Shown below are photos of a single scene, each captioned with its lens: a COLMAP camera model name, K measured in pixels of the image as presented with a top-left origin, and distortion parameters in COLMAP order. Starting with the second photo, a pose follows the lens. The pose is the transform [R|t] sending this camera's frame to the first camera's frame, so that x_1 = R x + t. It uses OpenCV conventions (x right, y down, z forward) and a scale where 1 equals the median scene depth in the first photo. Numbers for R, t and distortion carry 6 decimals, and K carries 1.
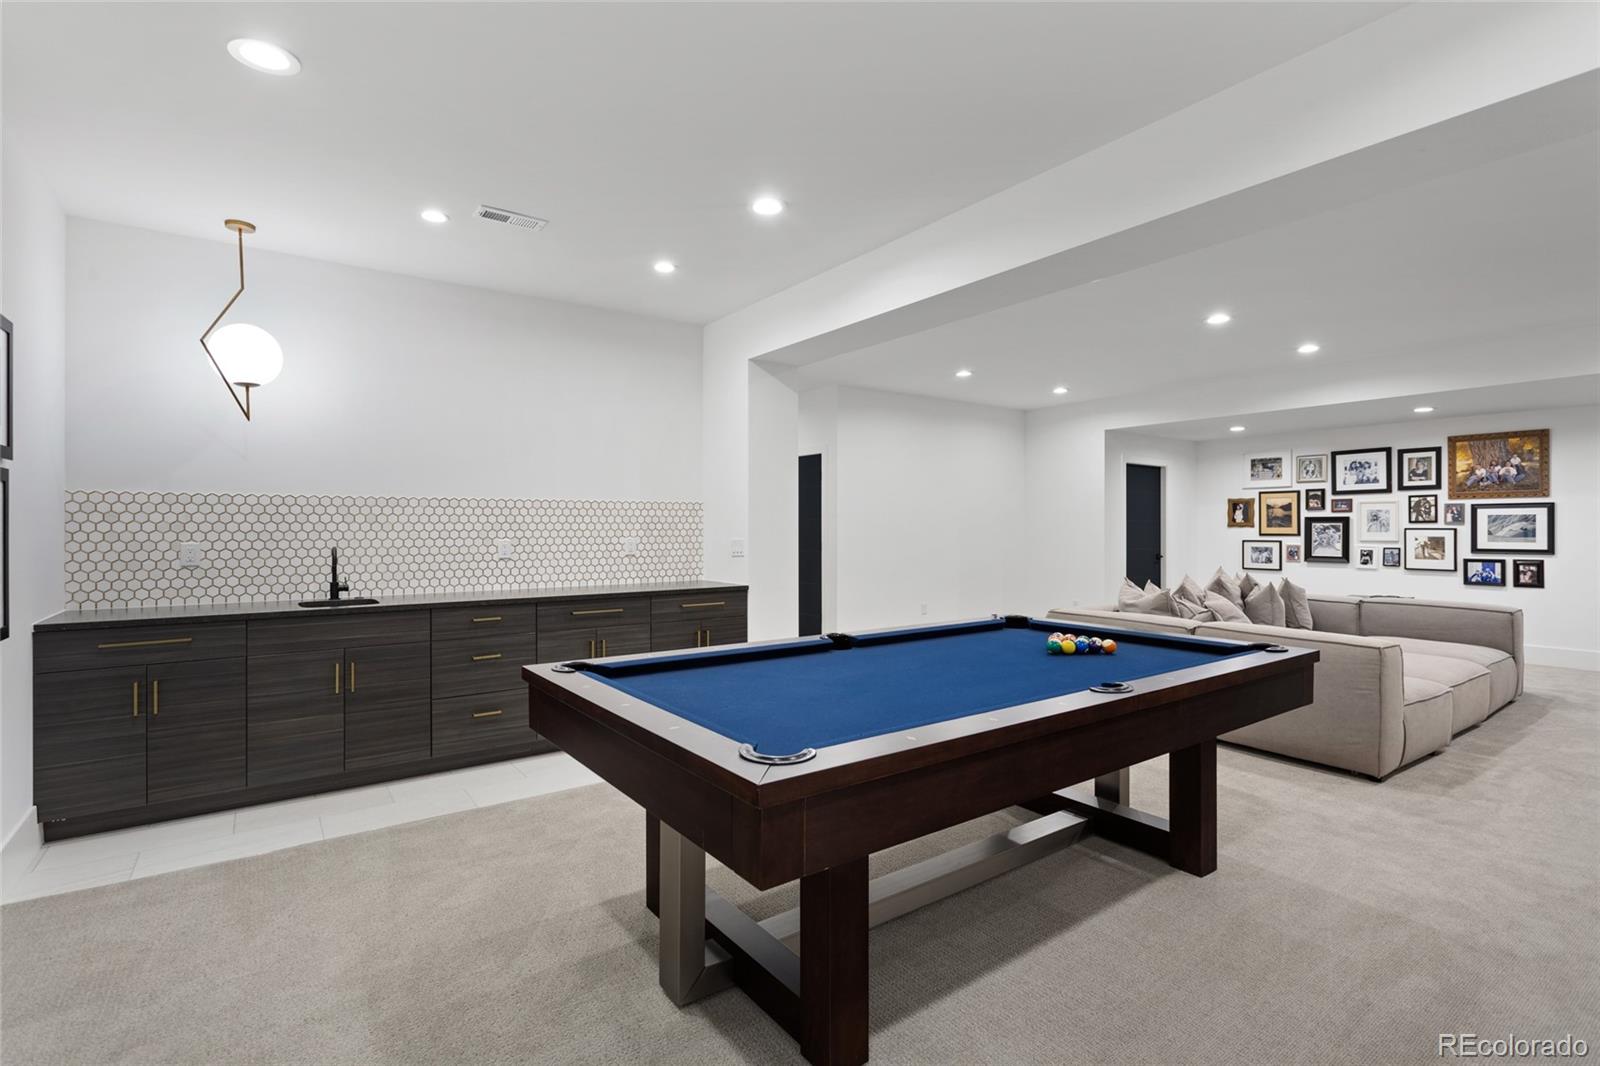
lens RADIAL K [[763.9, 0, 799.8], [0, 763.9, 522.1], [0, 0, 1]] dist [0.002684, -0.000443]
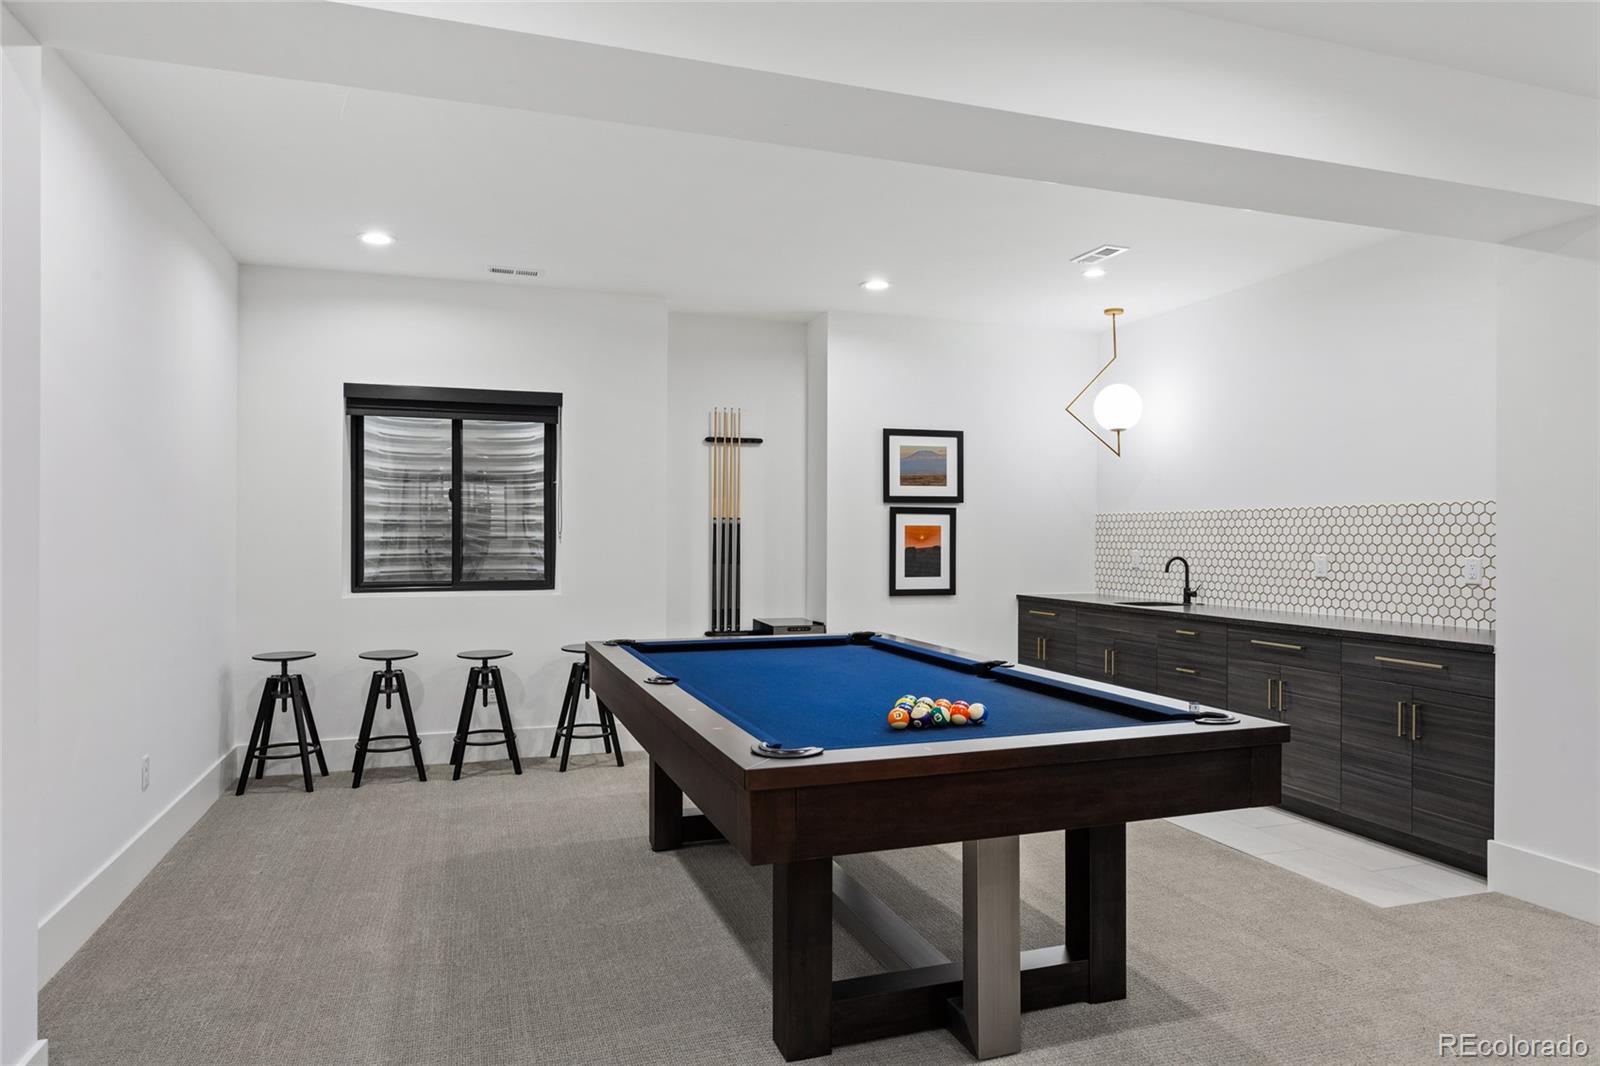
lens RADIAL K [[1011.4, 0, 802.0], [0, 1011.4, 524.1], [0, 0, 1]] dist [-0.001024, 0.002455]
pose [[-0.303451, -0.012790, -0.952761, 0.829482], [0.000322, 0.999908, -0.013526, 0.003669], [0.952847, -0.004412, -0.303419, 0.769711]]
